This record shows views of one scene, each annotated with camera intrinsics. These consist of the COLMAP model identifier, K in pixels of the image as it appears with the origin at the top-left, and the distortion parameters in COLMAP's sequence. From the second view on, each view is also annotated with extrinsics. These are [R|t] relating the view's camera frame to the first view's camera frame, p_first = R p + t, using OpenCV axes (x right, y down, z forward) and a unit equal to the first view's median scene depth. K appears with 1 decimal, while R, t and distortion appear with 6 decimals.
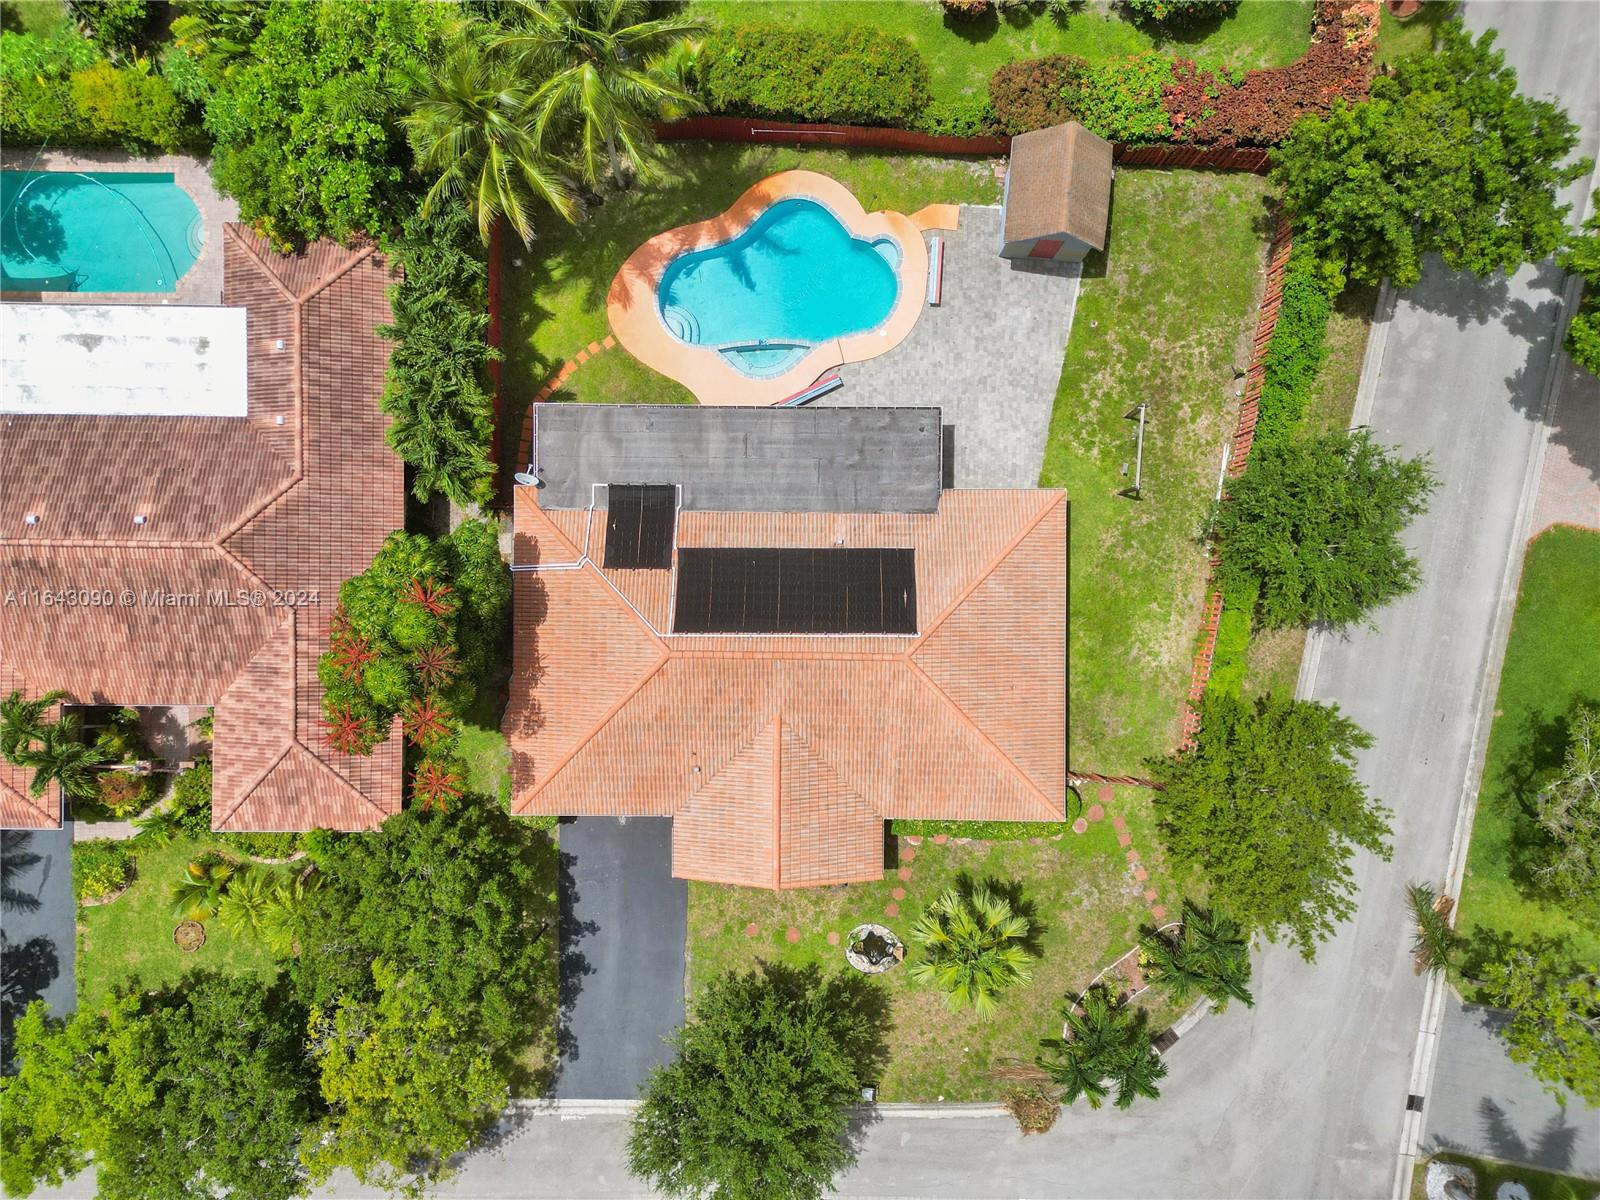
lens RADIAL K [[1123.5, 0, 798.2], [0, 1123.5, 598.4], [0, 0, 1]] dist [0.113337, -0.138317]
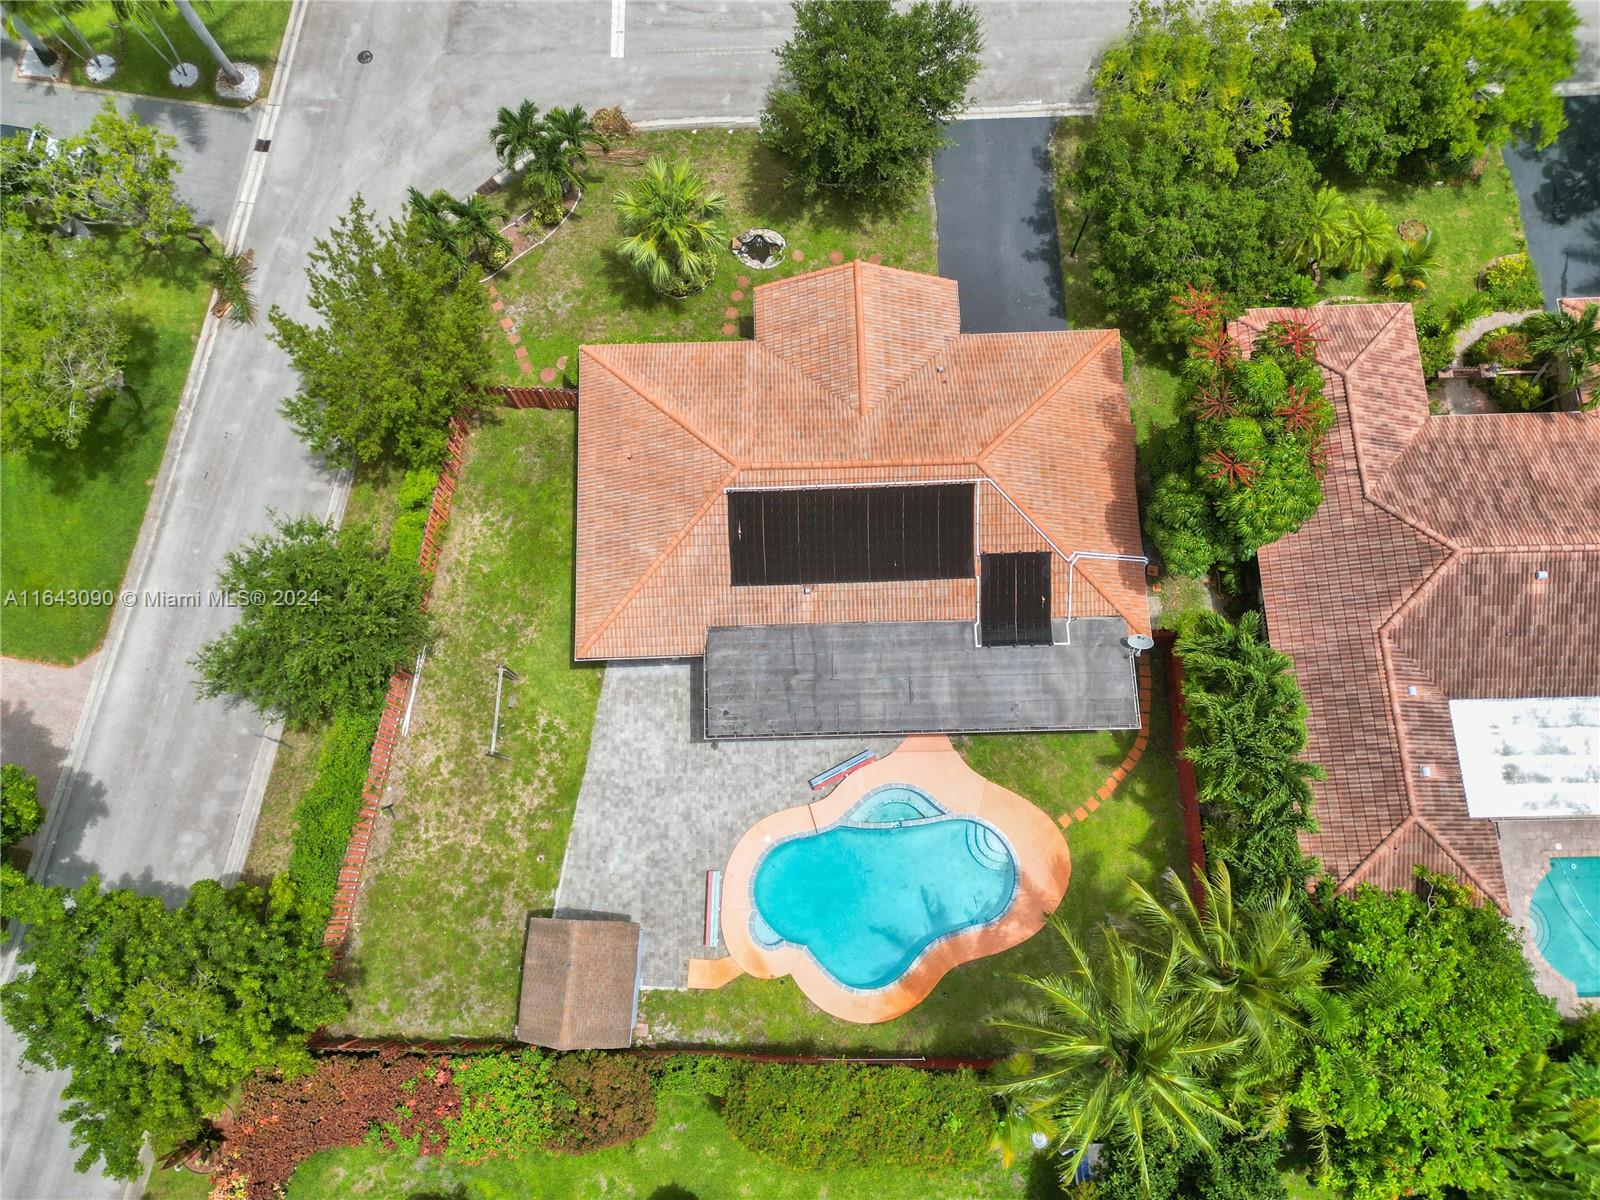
lens RADIAL K [[1123.5, 0, 798.2], [0, 1123.5, 598.4], [0, 0, 1]] dist [0.113337, -0.138317]
pose [[-0.999119, 0.039931, 0.012896, 0.031905], [-0.035500, -0.968213, 0.247595, -0.285214], [0.022372, 0.246919, 0.968778, 0.060384]]
